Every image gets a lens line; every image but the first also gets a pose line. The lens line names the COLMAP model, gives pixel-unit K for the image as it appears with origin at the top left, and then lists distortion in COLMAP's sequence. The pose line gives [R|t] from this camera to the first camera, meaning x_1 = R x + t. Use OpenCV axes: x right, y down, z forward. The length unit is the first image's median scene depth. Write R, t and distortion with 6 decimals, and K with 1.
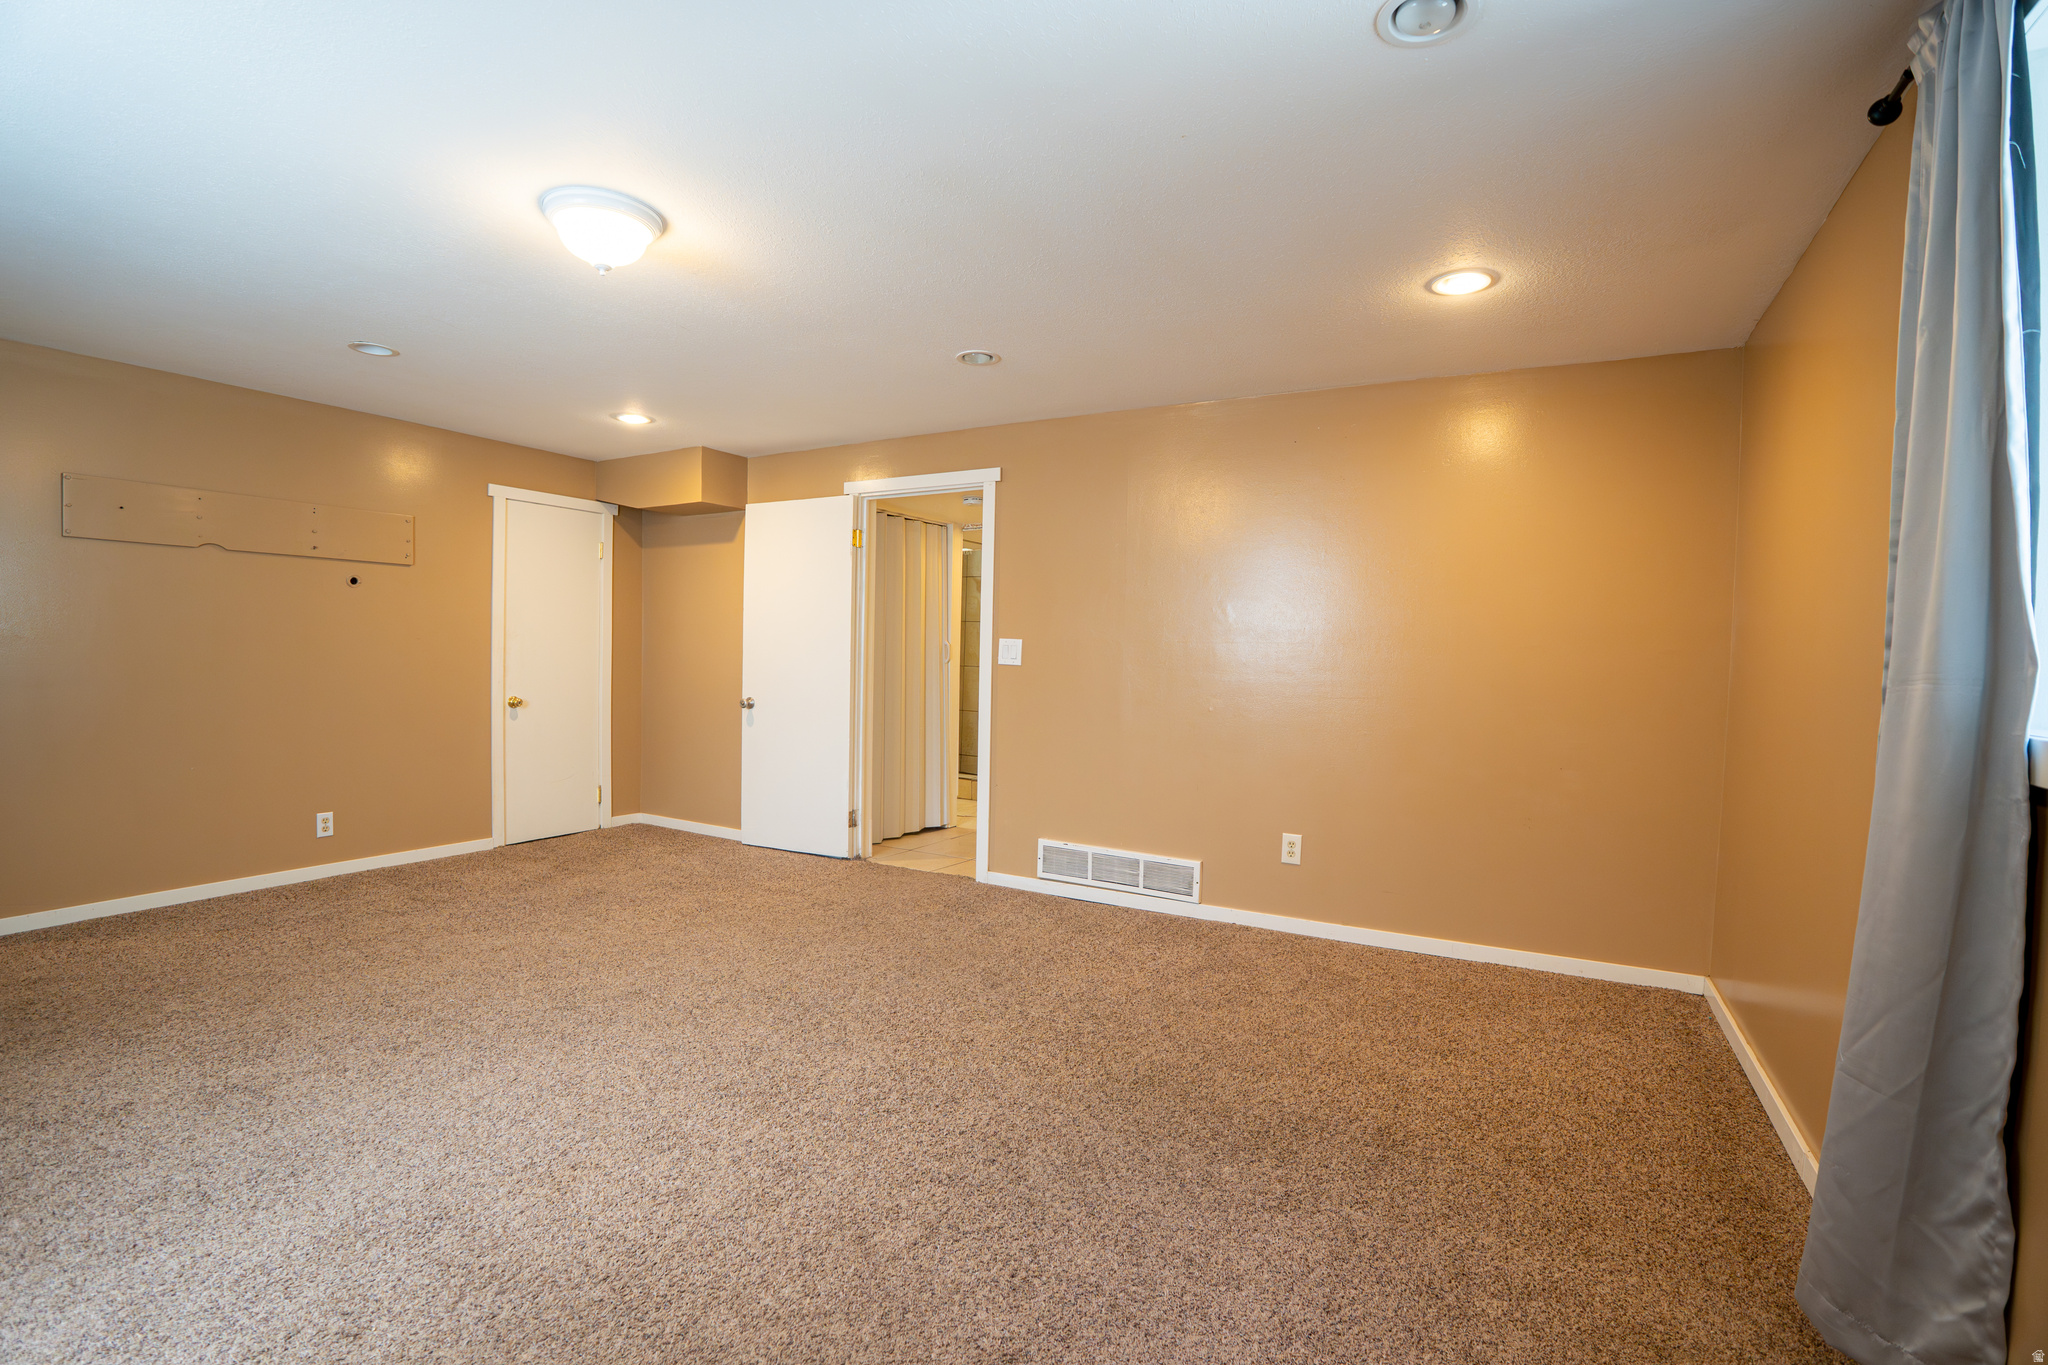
lens RADIAL K [[902.0, 0, 1024.6], [0, 902.0, 685.4], [0, 0, 1]] dist [-0.070046, 0.014321]
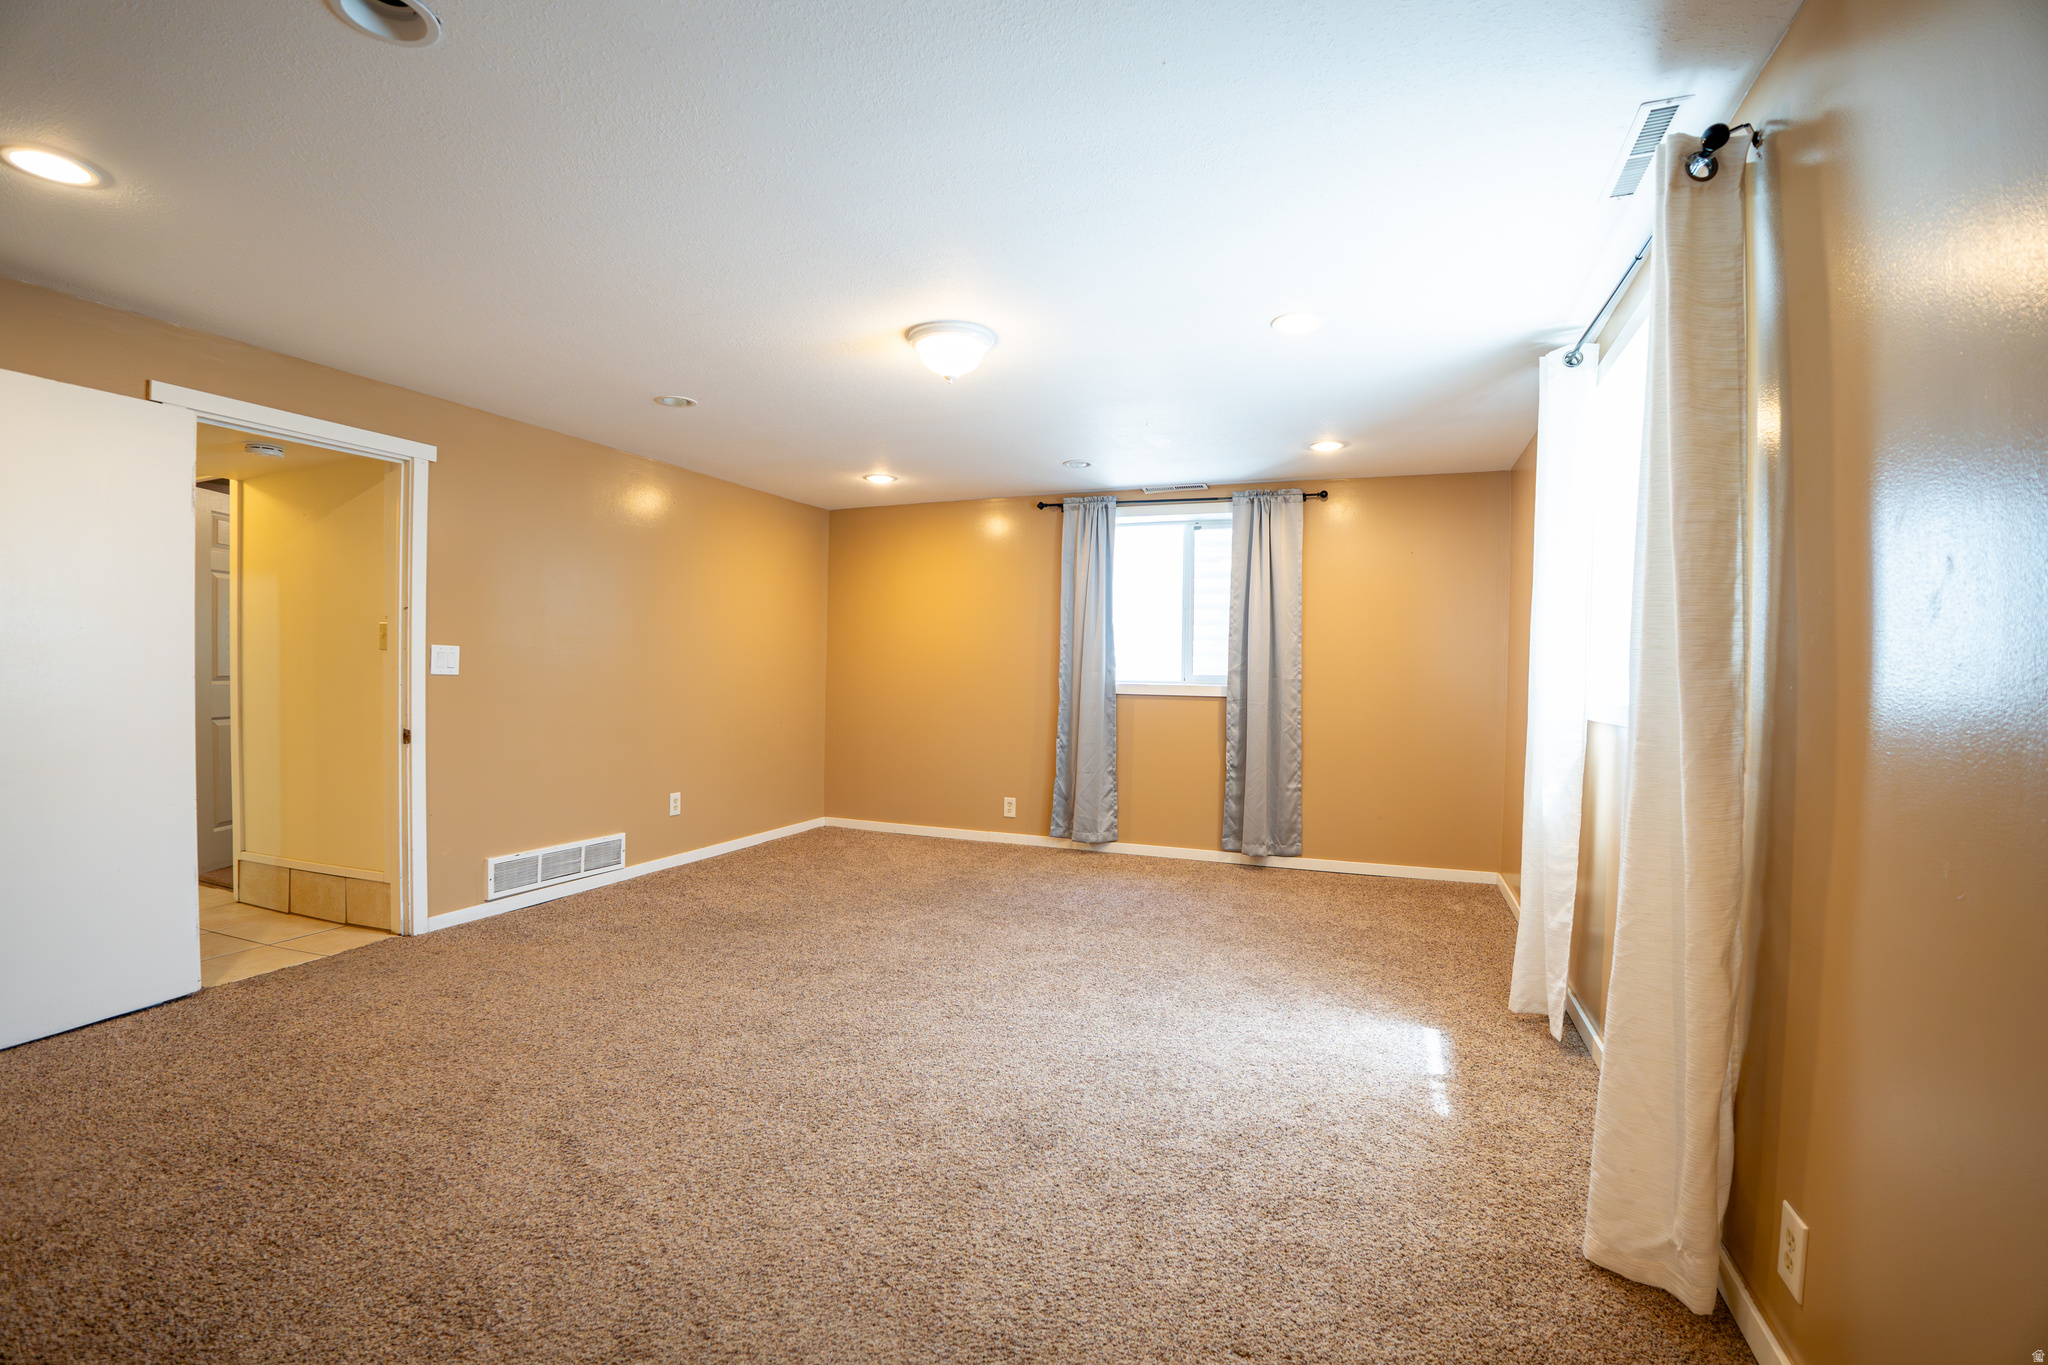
lens RADIAL K [[902.0, 0, 1024.6], [0, 902.0, 685.4], [0, 0, 1]] dist [-0.070046, 0.014321]
pose [[-0.149074, -0.040623, 0.987991, -0.995051], [0.011271, 0.999021, 0.042777, -0.044995], [-0.988762, 0.017513, -0.148470, 0.597791]]
